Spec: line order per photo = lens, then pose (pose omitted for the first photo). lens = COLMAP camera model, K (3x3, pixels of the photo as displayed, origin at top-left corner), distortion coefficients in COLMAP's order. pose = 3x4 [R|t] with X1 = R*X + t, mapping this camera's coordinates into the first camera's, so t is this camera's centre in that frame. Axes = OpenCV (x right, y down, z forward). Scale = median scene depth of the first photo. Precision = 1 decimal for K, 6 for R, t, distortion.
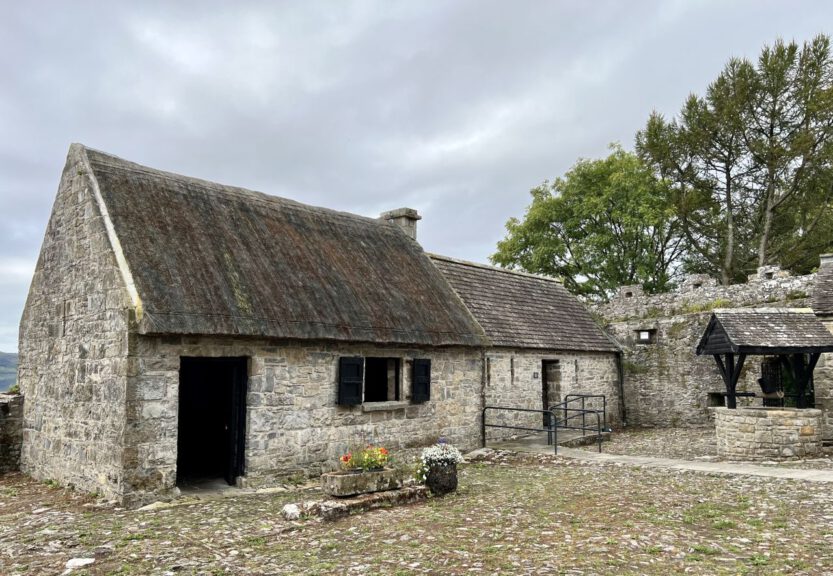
lens RADIAL K [[630.9, 0, 438.0], [0, 630.9, 317.8], [0, 0, 1]] dist [0.018773, -0.008186]
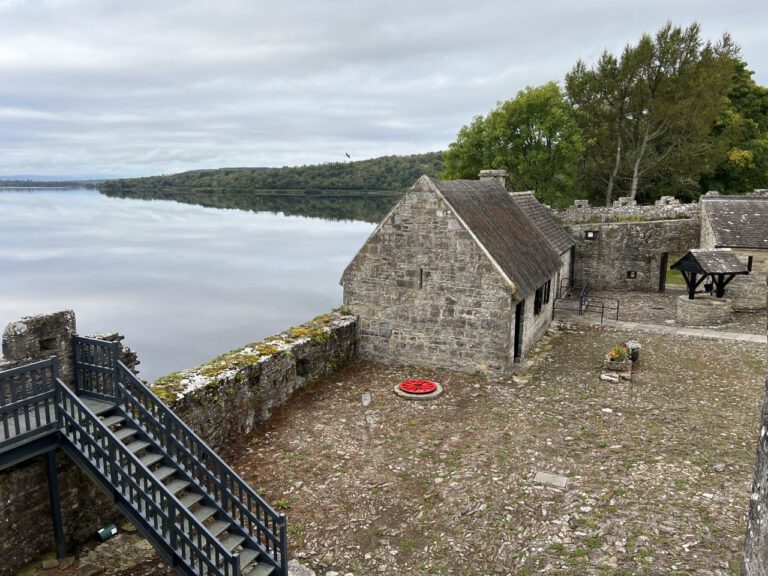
lens RADIAL K [[587.9, 0, 383.8], [0, 587.9, 289.6], [0, 0, 1]] dist [0.022069, -0.021524]
pose [[0.953954, -0.047628, 0.296147, -0.655687], [-0.032544, 0.965050, 0.260038, -0.219954], [-0.298182, -0.257702, 0.919063, -0.269824]]
